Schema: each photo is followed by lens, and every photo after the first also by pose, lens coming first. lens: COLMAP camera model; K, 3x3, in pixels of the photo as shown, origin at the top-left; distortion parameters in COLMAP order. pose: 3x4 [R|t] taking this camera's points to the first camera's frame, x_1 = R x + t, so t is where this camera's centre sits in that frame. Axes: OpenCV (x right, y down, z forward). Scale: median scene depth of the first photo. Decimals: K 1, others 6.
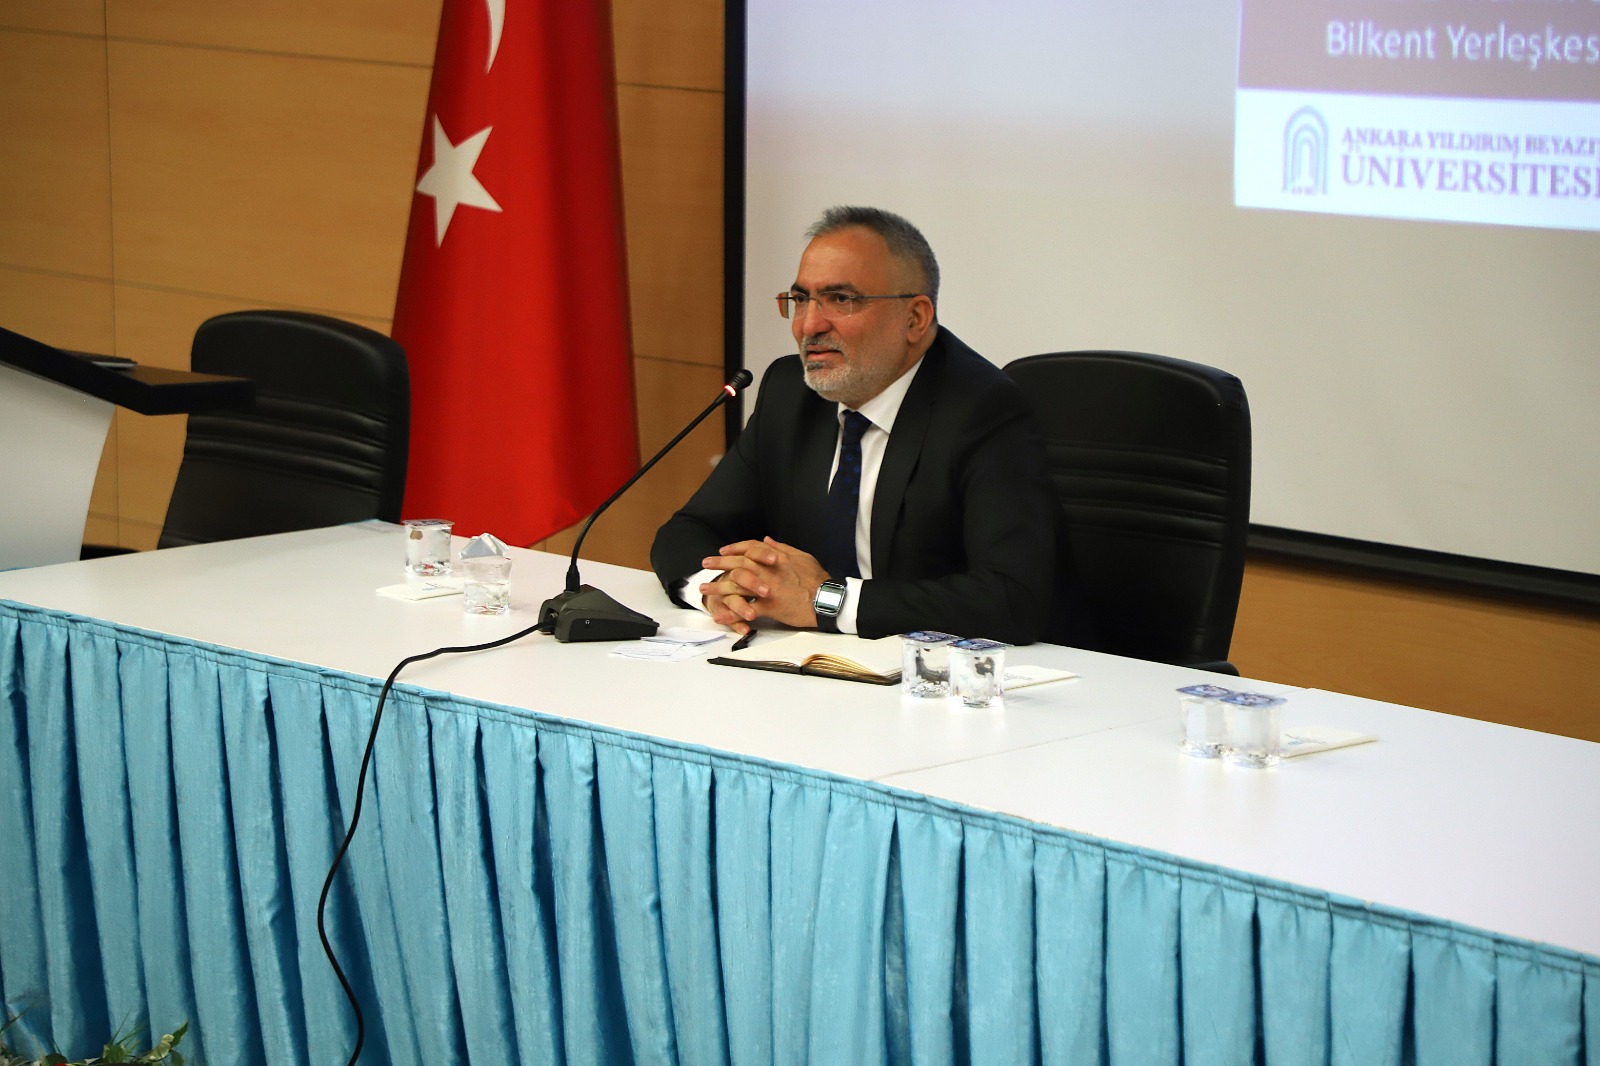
lens RADIAL K [[3993.8, 0, 800.0], [0, 3993.8, 533.0], [0, 0, 1]] dist [0.371770, 0.262165]
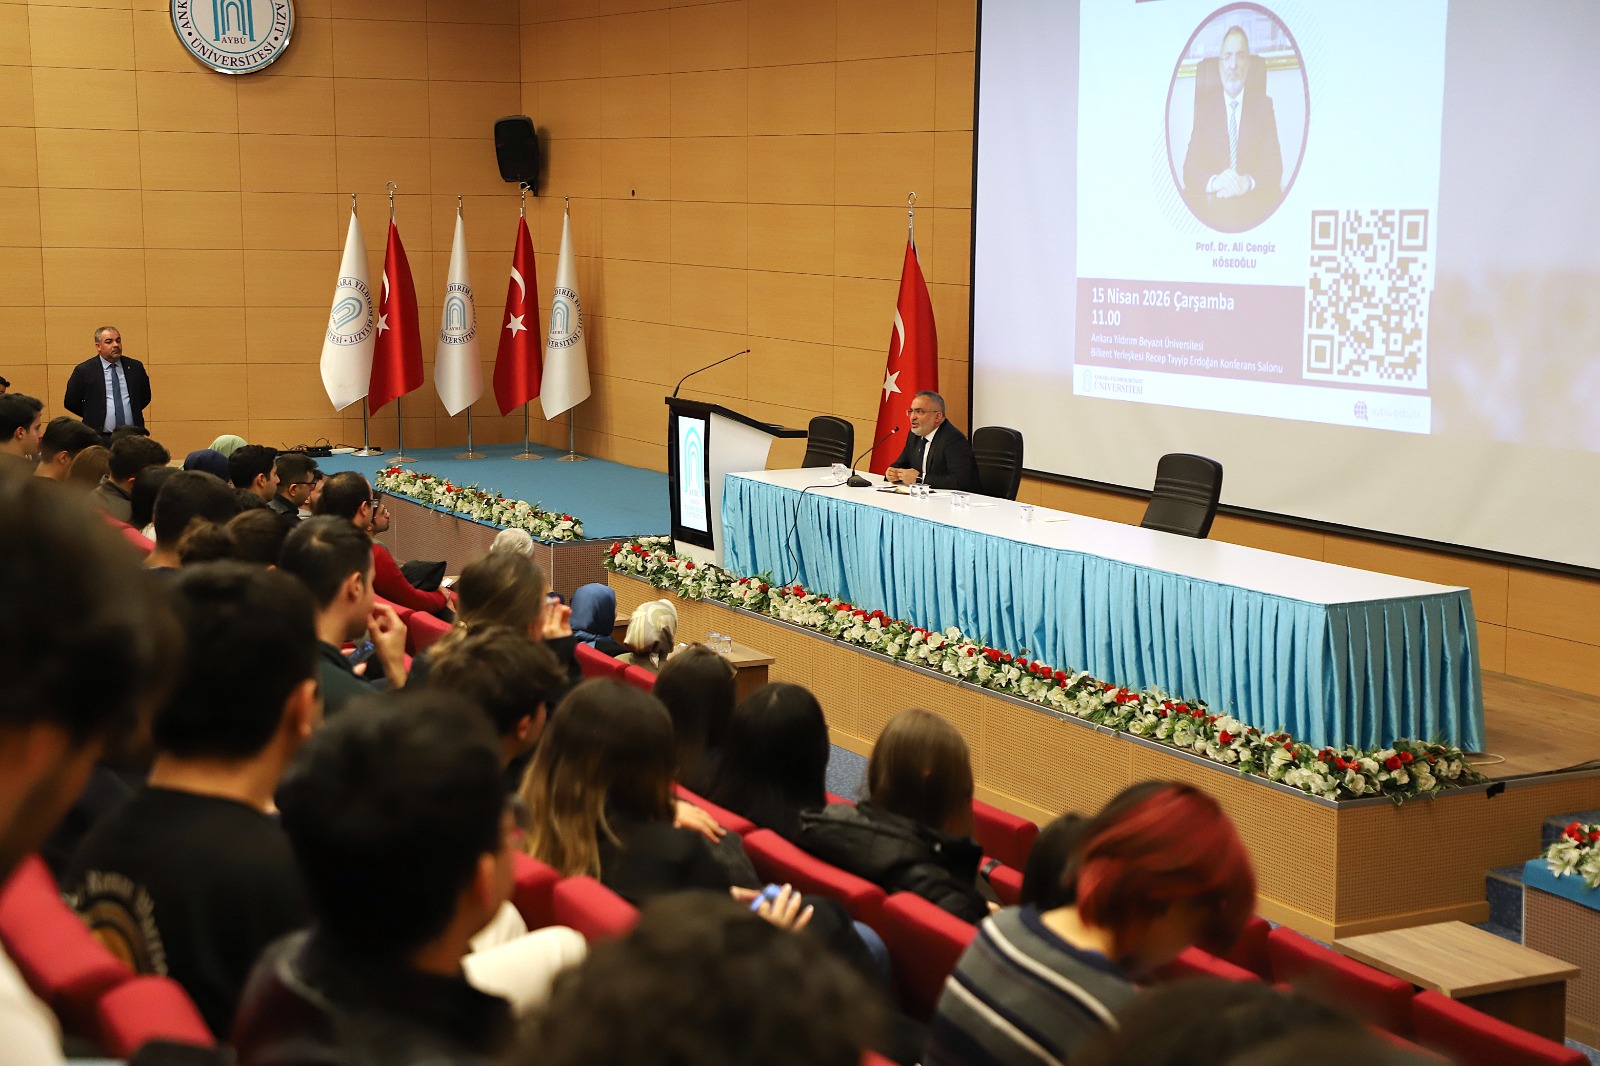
lens RADIAL K [[2396.3, 0, 800.0], [0, 2396.3, 533.0], [0, 0, 1]] dist [-0.005979, -0.015875]
pose [[0.948158, 0.035100, -0.315856, 0.617649], [-0.044487, 0.998755, -0.022557, 0.119478], [0.314671, 0.035439, 0.948539, -1.306174]]
